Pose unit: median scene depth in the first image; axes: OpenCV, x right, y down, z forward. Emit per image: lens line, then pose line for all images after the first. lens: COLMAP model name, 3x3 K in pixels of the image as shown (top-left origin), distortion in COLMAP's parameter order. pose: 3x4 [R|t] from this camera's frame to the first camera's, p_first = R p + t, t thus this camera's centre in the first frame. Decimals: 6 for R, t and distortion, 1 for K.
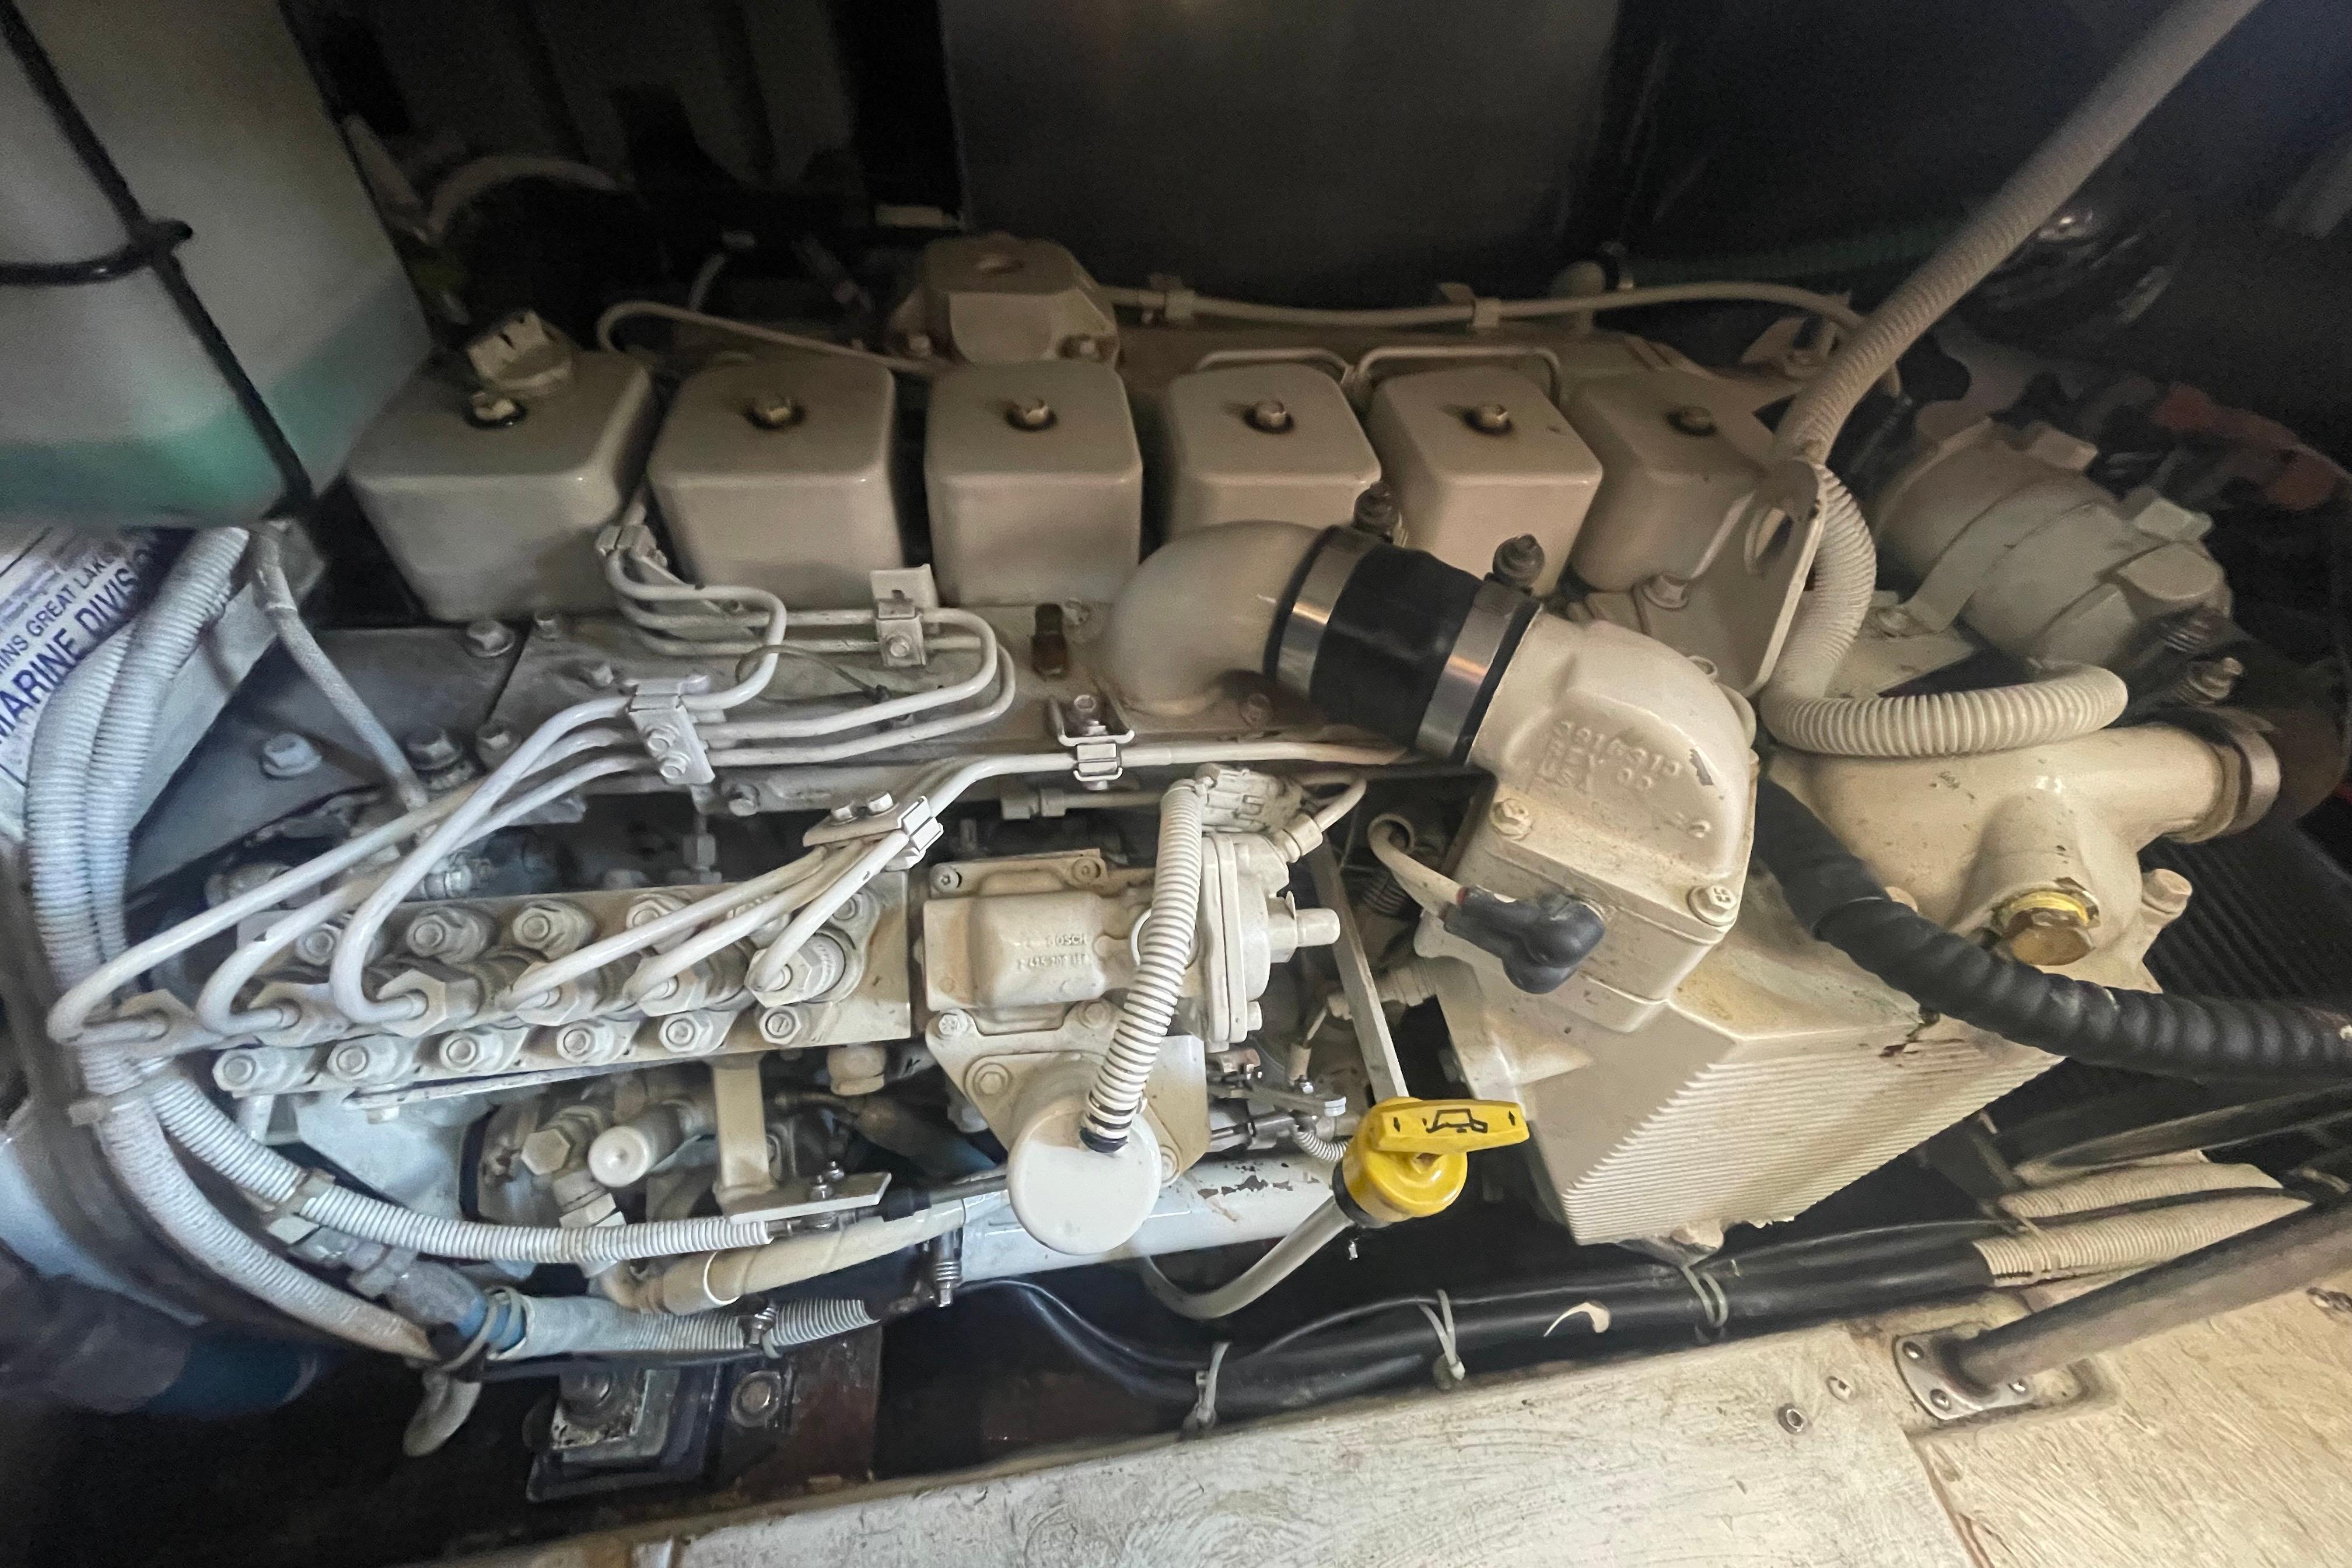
lens RADIAL K [[950.3, 0, 1181.6], [0, 950.3, 781.5], [0, 0, 1]] dist [-0.003411, 0.000174]
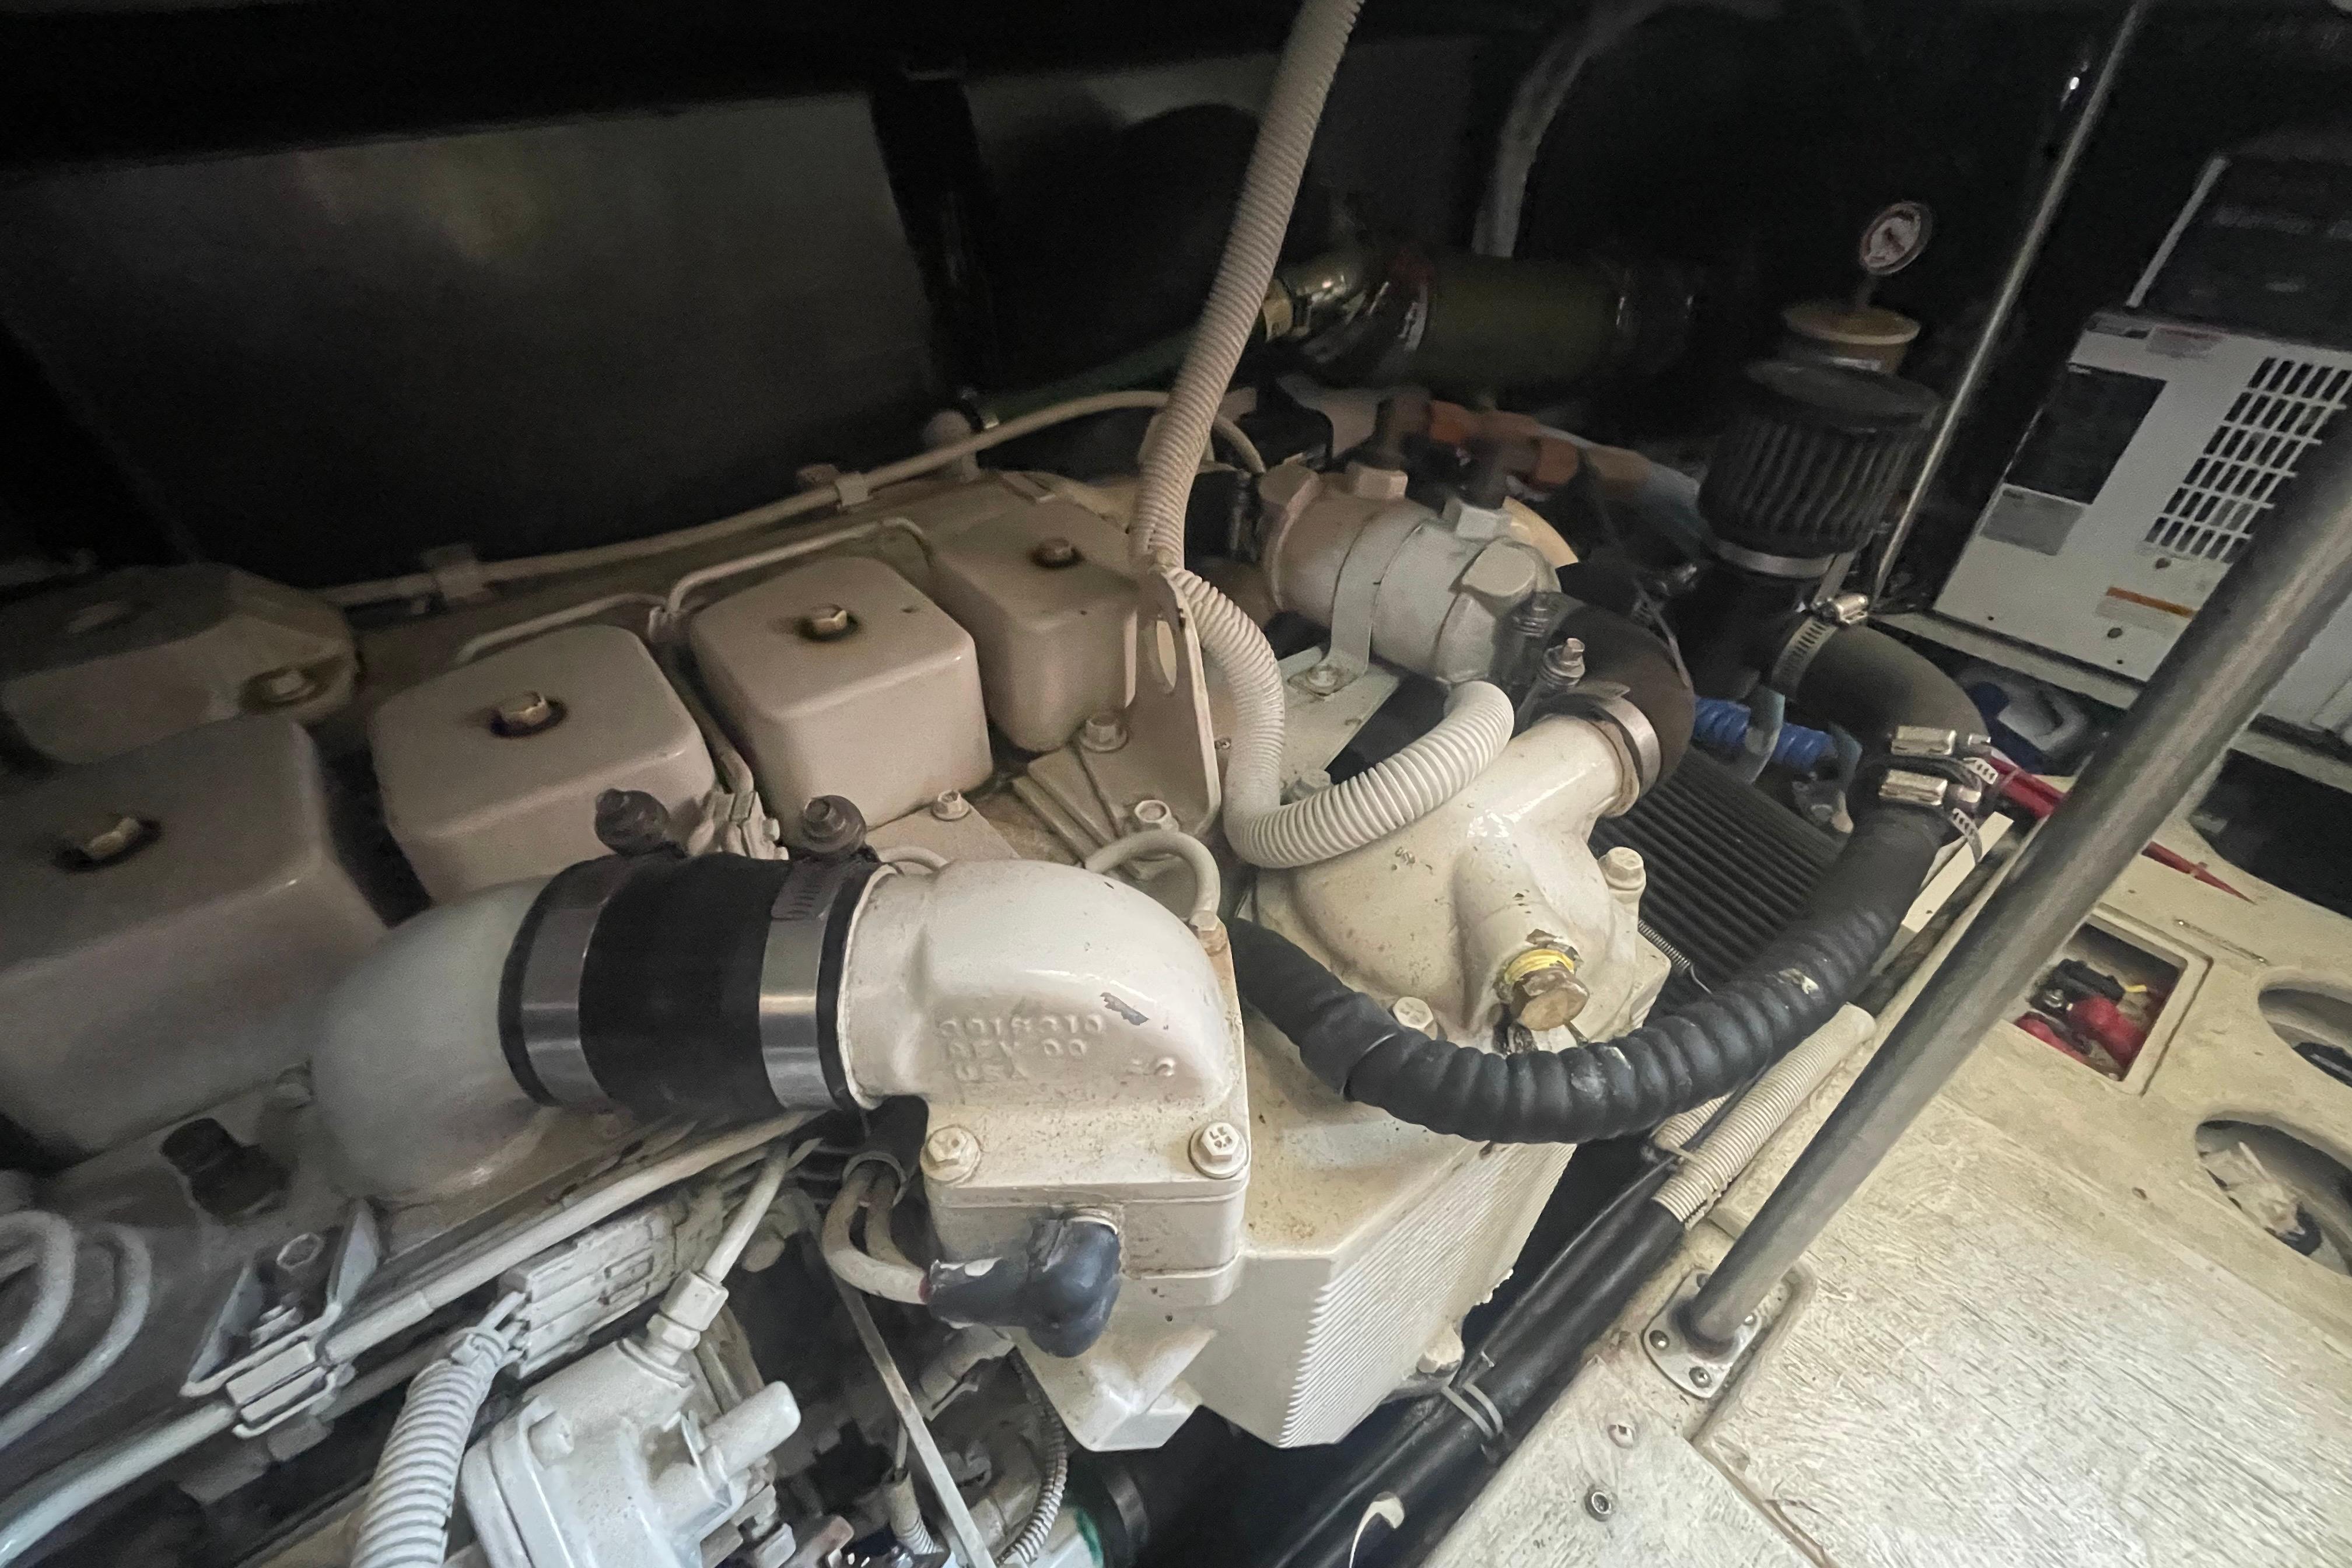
lens RADIAL K [[950.3, 0, 1181.6], [0, 950.3, 781.5], [0, 0, 1]] dist [-0.003411, 0.000174]
pose [[0.863617, -0.362048, 0.350837, 0.262266], [0.405612, 0.912264, -0.057038, -0.082373], [-0.299405, 0.191563, 0.934698, 0.154025]]
